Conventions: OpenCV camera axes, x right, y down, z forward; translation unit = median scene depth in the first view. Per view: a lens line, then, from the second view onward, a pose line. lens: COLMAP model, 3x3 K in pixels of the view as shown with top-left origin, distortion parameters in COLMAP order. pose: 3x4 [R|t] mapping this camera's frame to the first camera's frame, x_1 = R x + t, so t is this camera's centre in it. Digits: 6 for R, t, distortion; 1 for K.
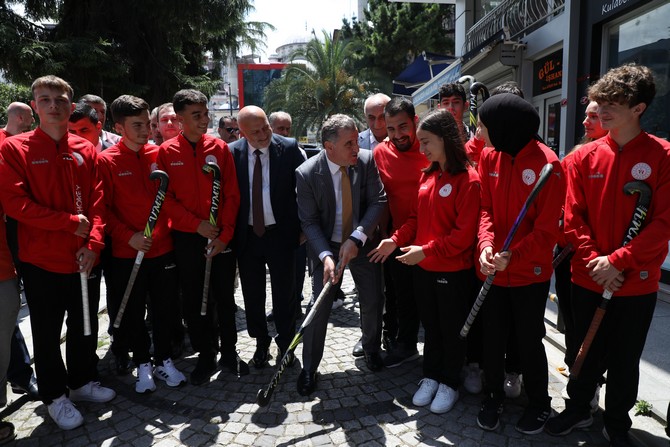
lens RADIAL K [[488.6, 0, 335.0], [0, 488.6, 223.5], [0, 0, 1]] dist [-0.003073, 0.001427]
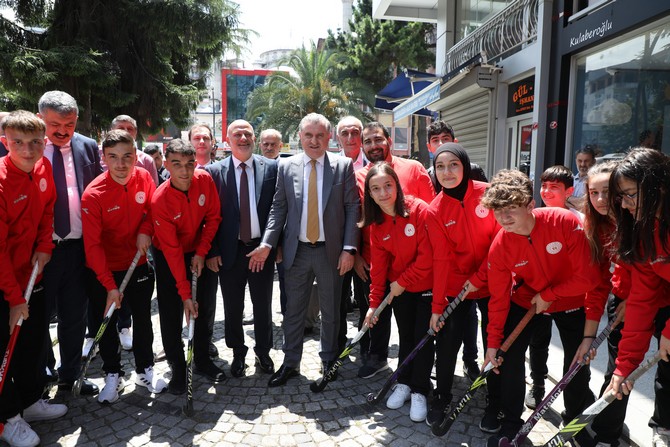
lens RADIAL K [[487.3, 0, 335.0], [0, 487.3, 223.5], [0, 0, 1]] dist [-0.004620, -0.004438]
pose [[0.998855, 0.024146, 0.041296, -0.002469], [-0.023585, 0.999623, -0.014026, -0.005159], [-0.041620, 0.013036, 0.999048, -0.019352]]
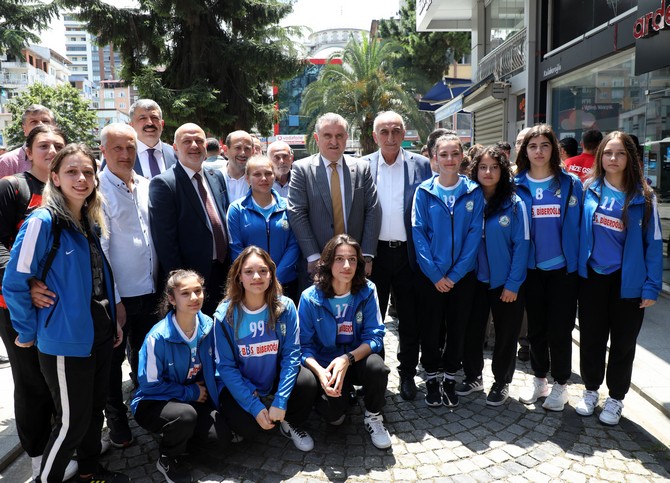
lens RADIAL K [[542.6, 0, 335.0], [0, 542.6, 241.5], [0, 0, 1]] dist [-0.073131, -0.001140]
pose [[0.997616, 0.006077, -0.068738, 0.003461], [-0.004298, 0.999653, 0.025993, 0.023251], [0.068872, -0.025636, 0.997296, -0.332446]]
